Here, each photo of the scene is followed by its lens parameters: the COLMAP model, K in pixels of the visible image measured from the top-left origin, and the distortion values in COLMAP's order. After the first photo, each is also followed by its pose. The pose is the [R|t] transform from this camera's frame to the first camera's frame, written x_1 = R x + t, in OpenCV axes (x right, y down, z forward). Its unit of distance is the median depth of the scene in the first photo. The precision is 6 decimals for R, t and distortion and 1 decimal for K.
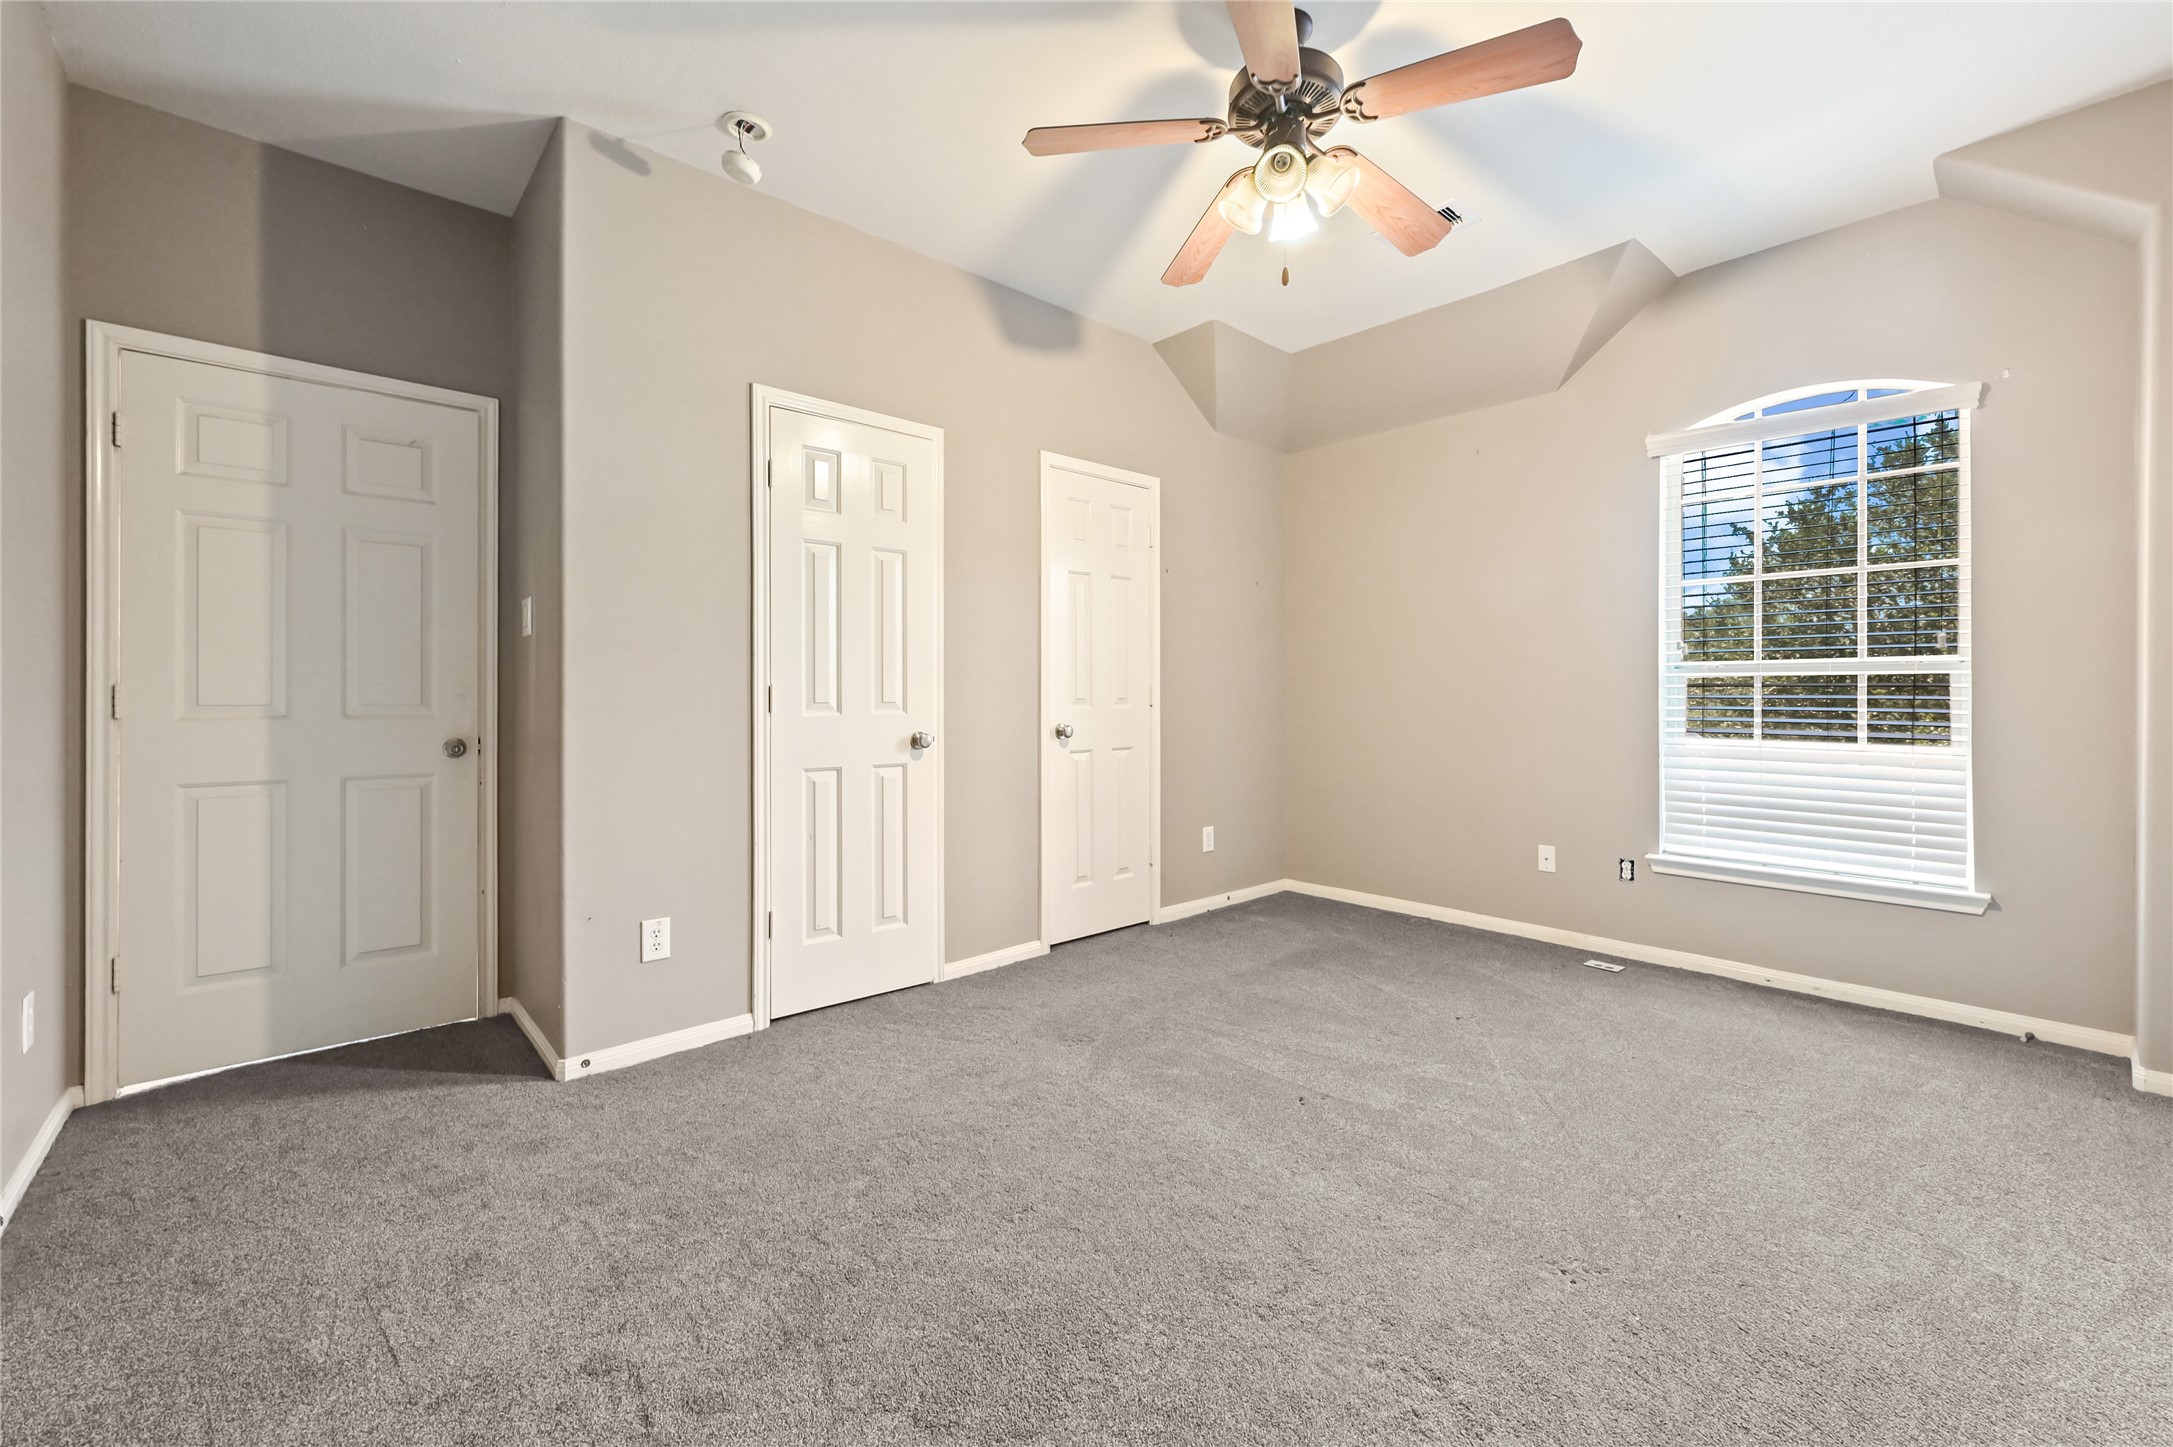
lens RADIAL K [[871.7, 0, 1075.5], [0, 871.7, 691.3], [0, 0, 1]] dist [-0.005592, 0.000044]
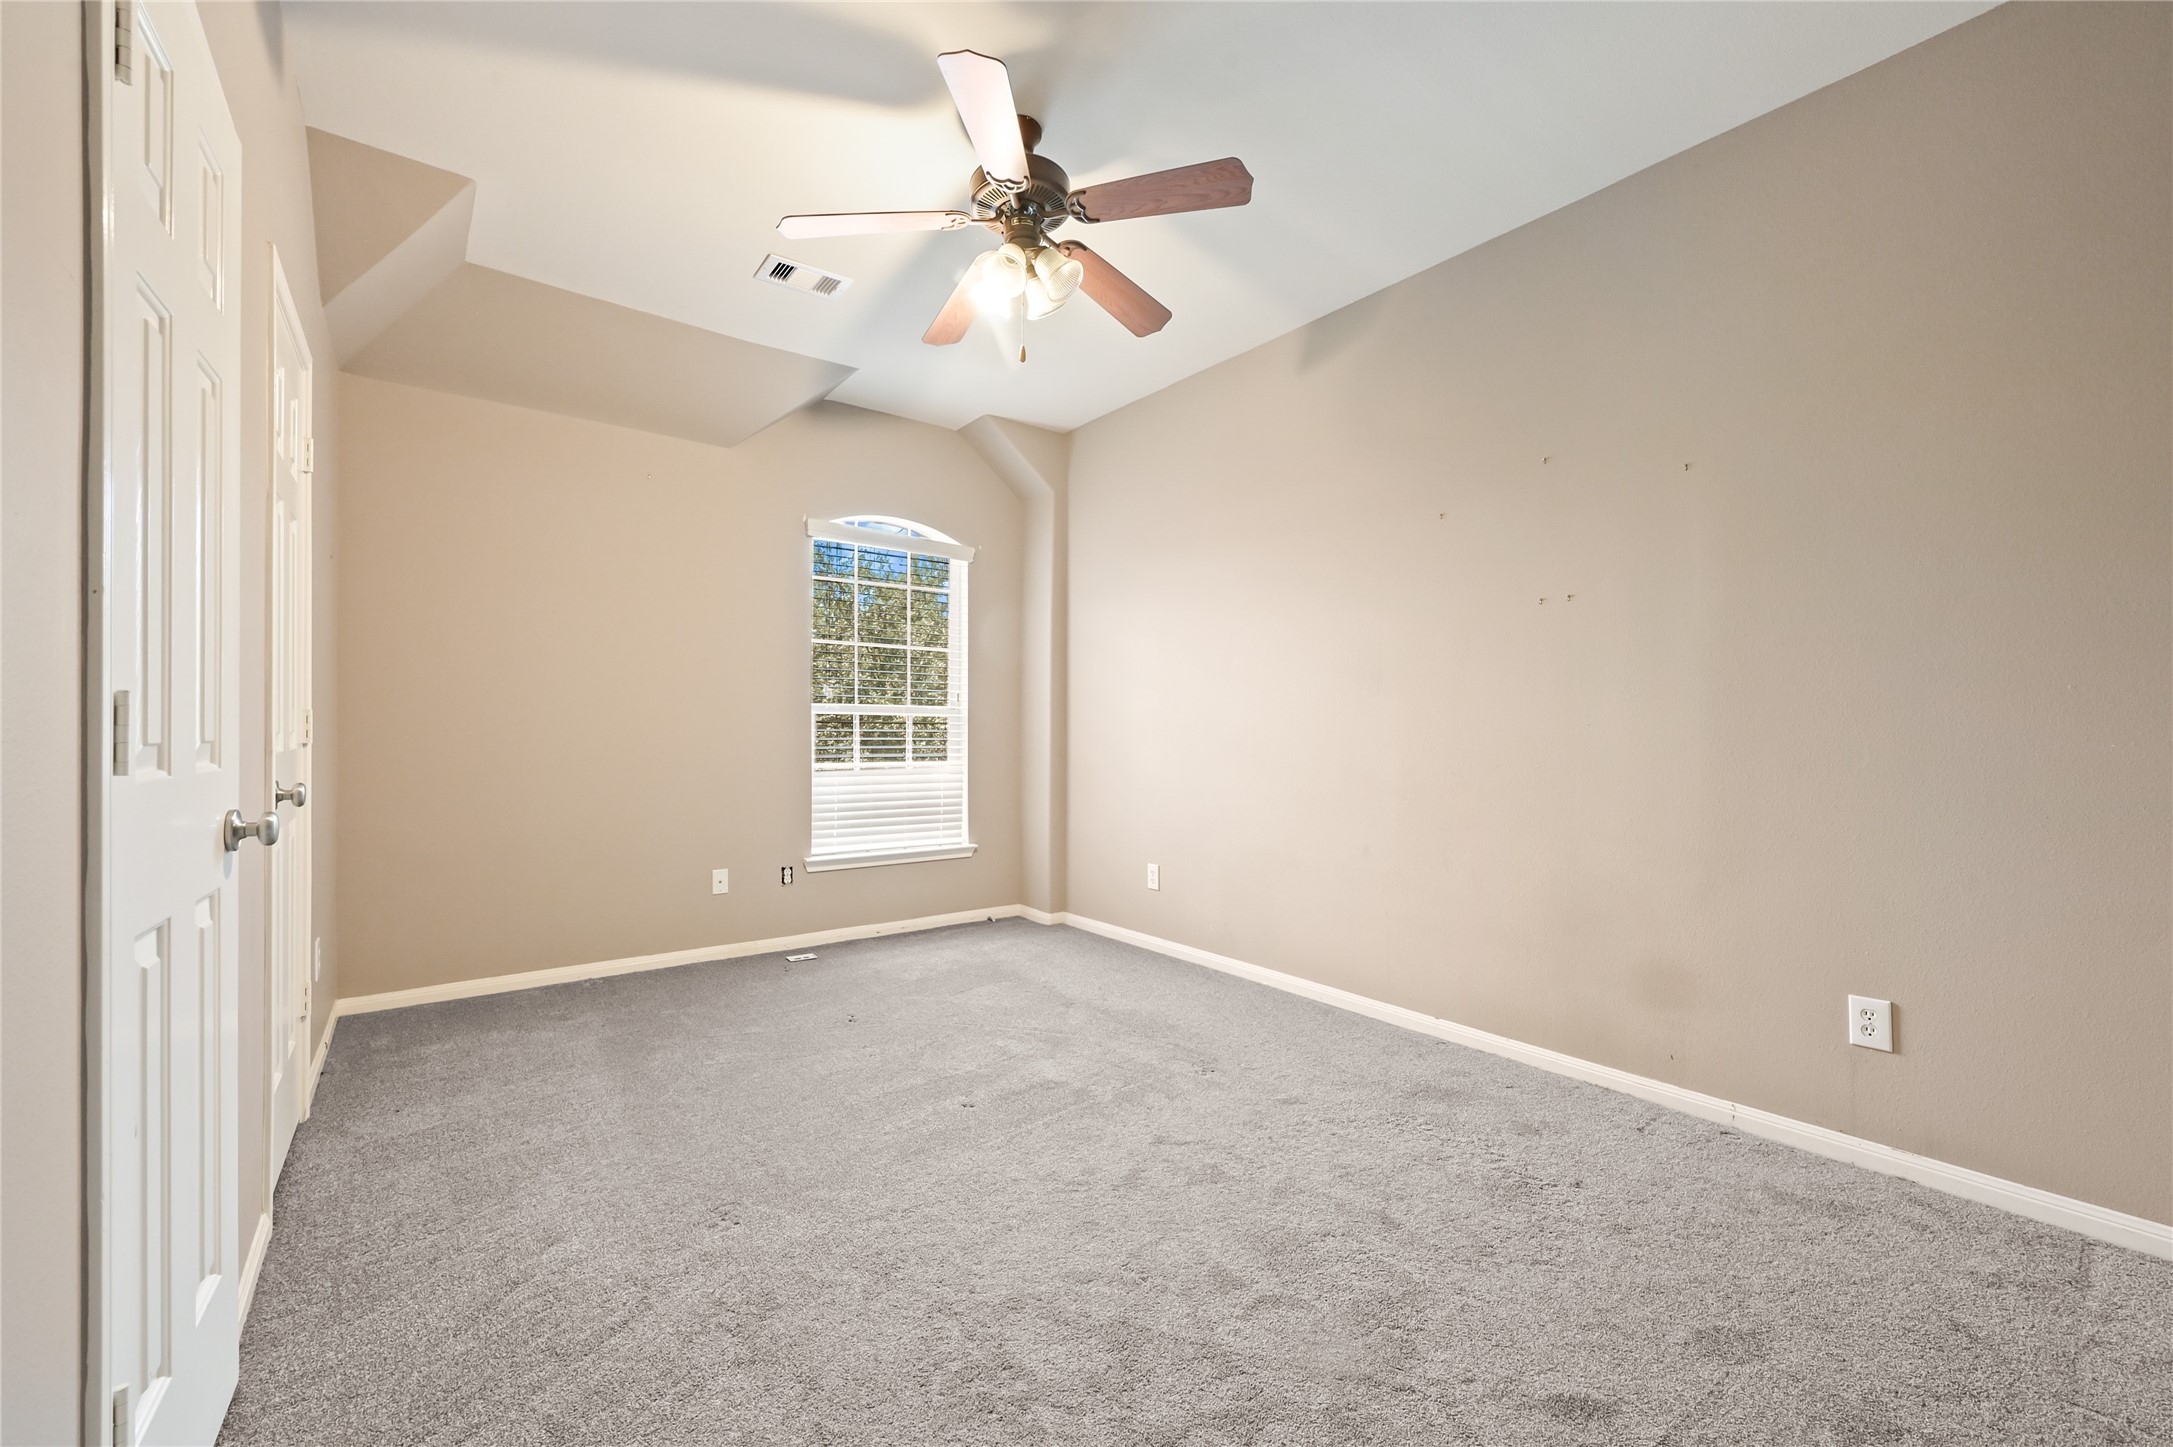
lens RADIAL K [[871.7, 0, 1087.3], [0, 871.7, 731.0], [0, 0, 1]] dist [-0.005592, 0.000044]
pose [[0.070643, -0.003266, 0.997496, -0.576857], [-0.009832, 0.999944, 0.003970, -0.002302], [-0.997453, -0.010088, 0.070607, 0.550942]]
